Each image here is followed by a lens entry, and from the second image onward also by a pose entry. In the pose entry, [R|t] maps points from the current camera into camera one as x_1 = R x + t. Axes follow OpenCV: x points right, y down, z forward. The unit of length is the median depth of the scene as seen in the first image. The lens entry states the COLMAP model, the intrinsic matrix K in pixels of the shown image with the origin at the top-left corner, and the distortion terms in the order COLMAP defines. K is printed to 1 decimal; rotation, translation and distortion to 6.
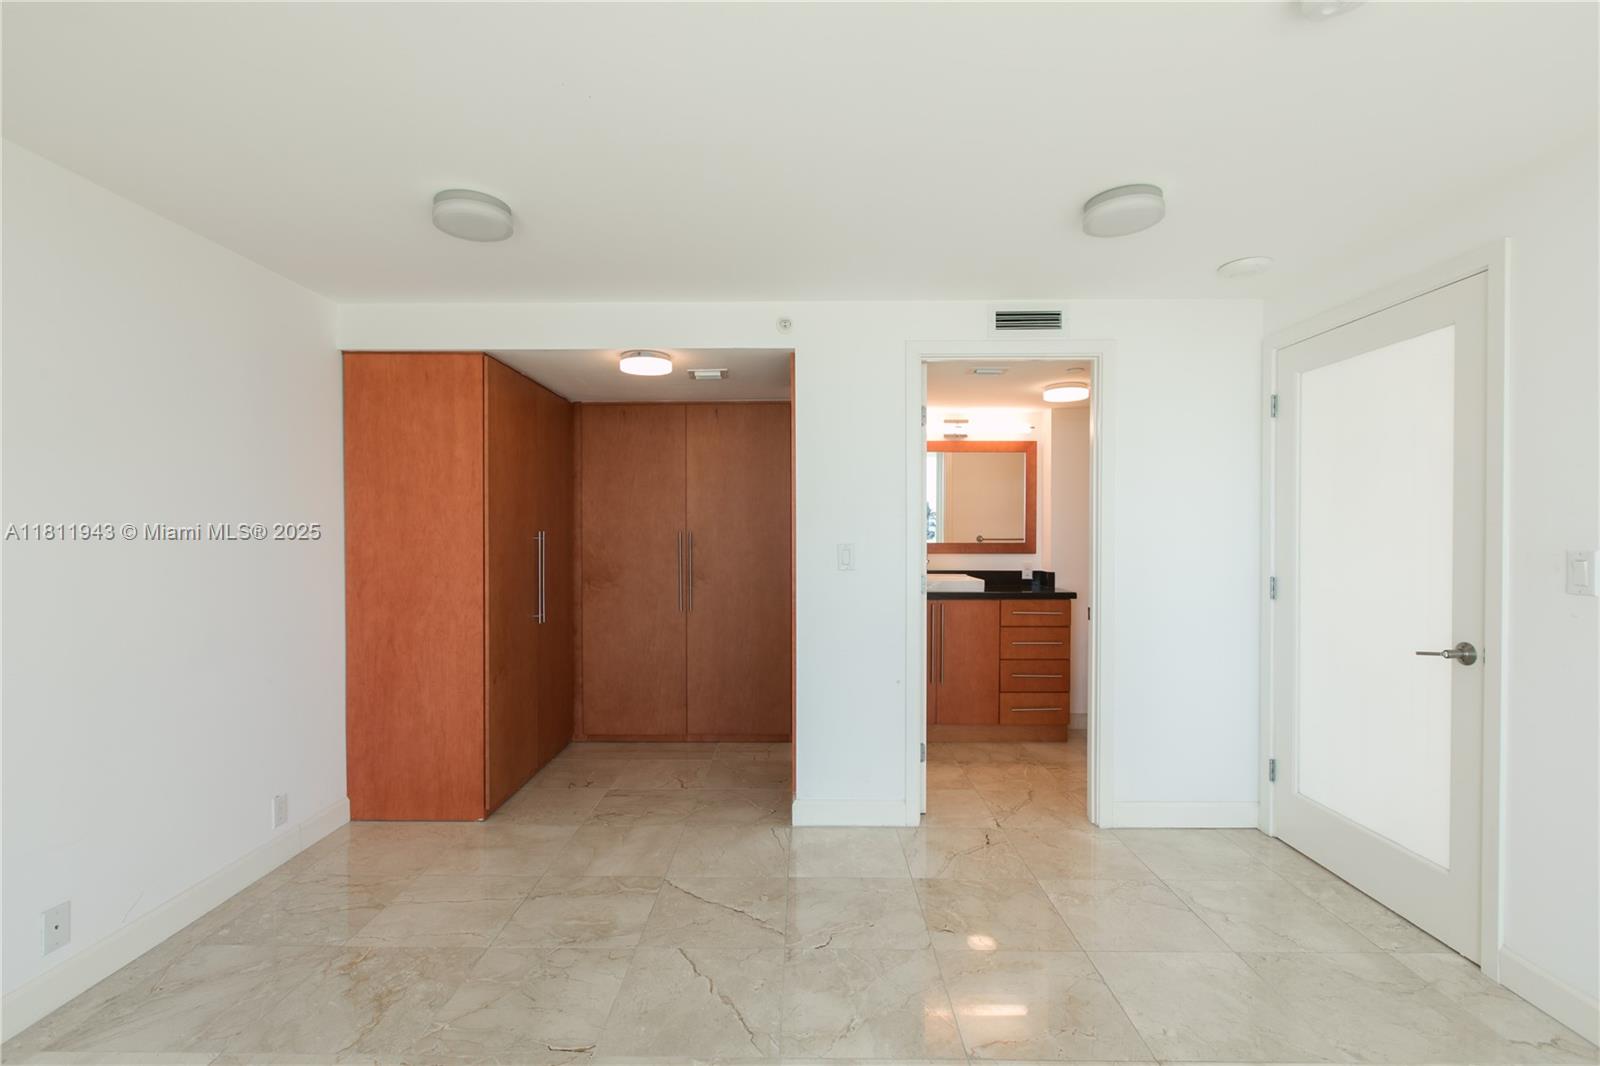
lens RADIAL K [[711.4, 0, 796.7], [0, 711.4, 528.3], [0, 0, 1]] dist [-0.000257, -0.000166]
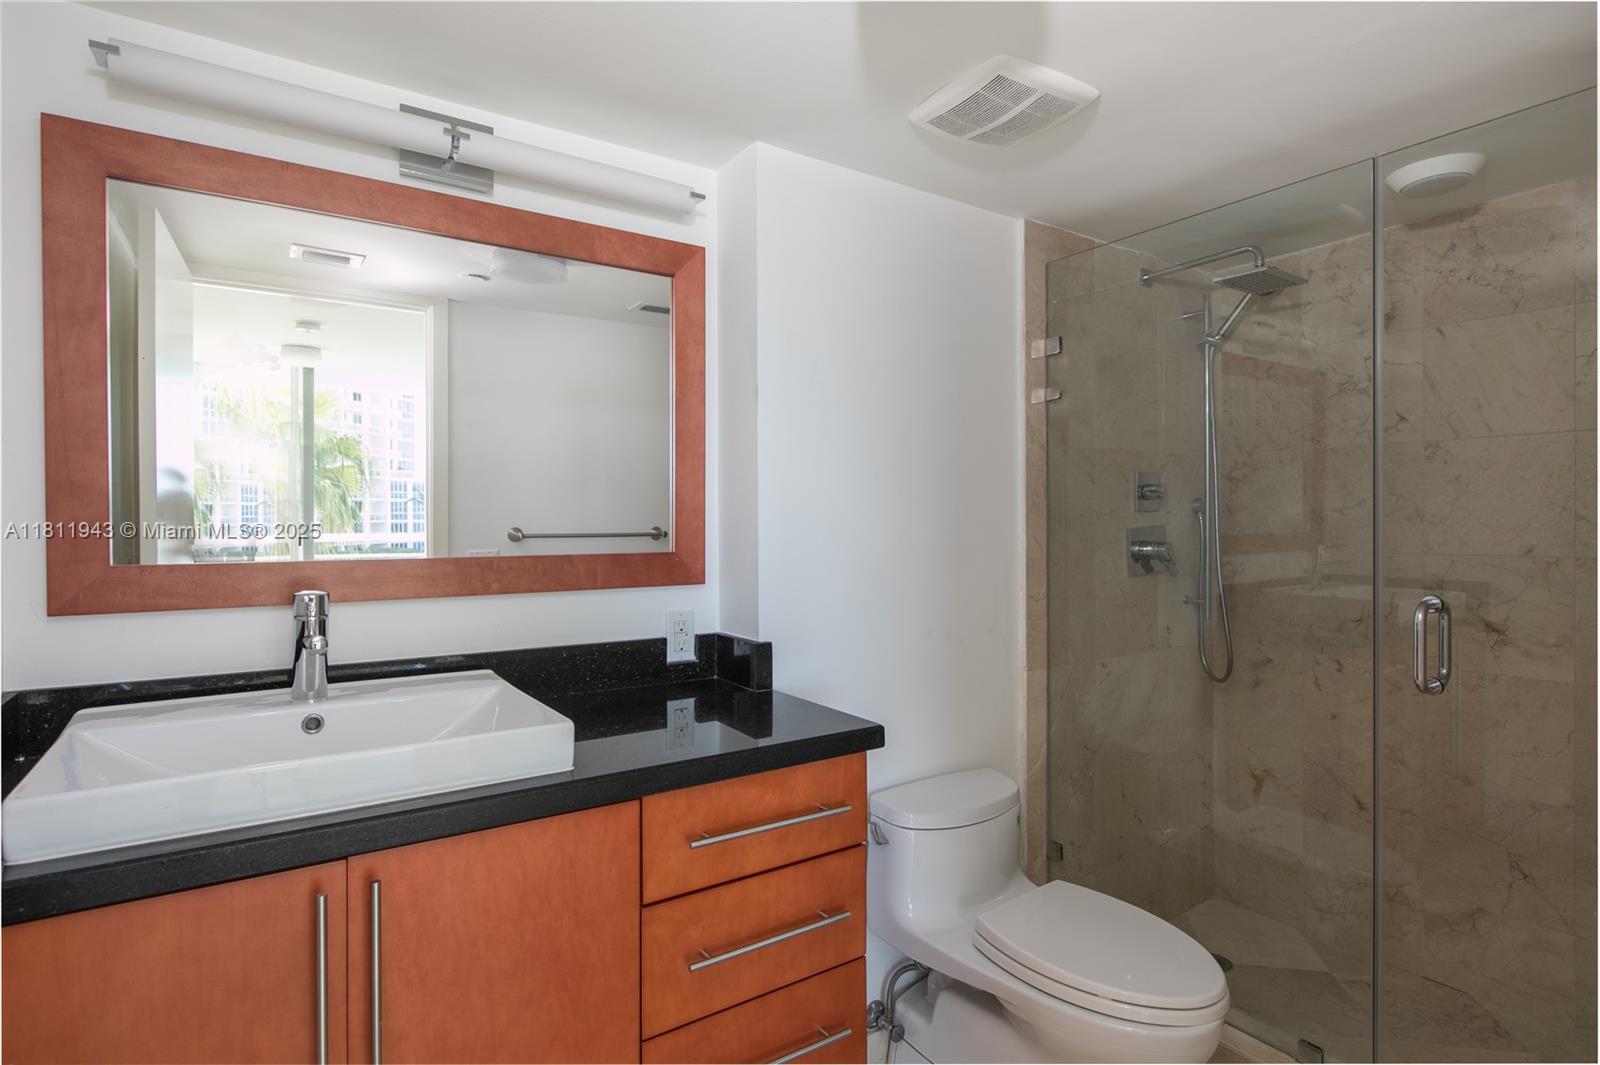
lens RADIAL K [[842.7, 0, 800.0], [0, 842.7, 532.5], [0, 0, 1]] dist [-0.000442, 0.000045]
pose [[0.829069, -0.010113, 0.559054, 0.151658], [0.002372, 0.999891, 0.014570, 0.005901], [-0.559141, -0.010753, 0.829003, 0.645861]]
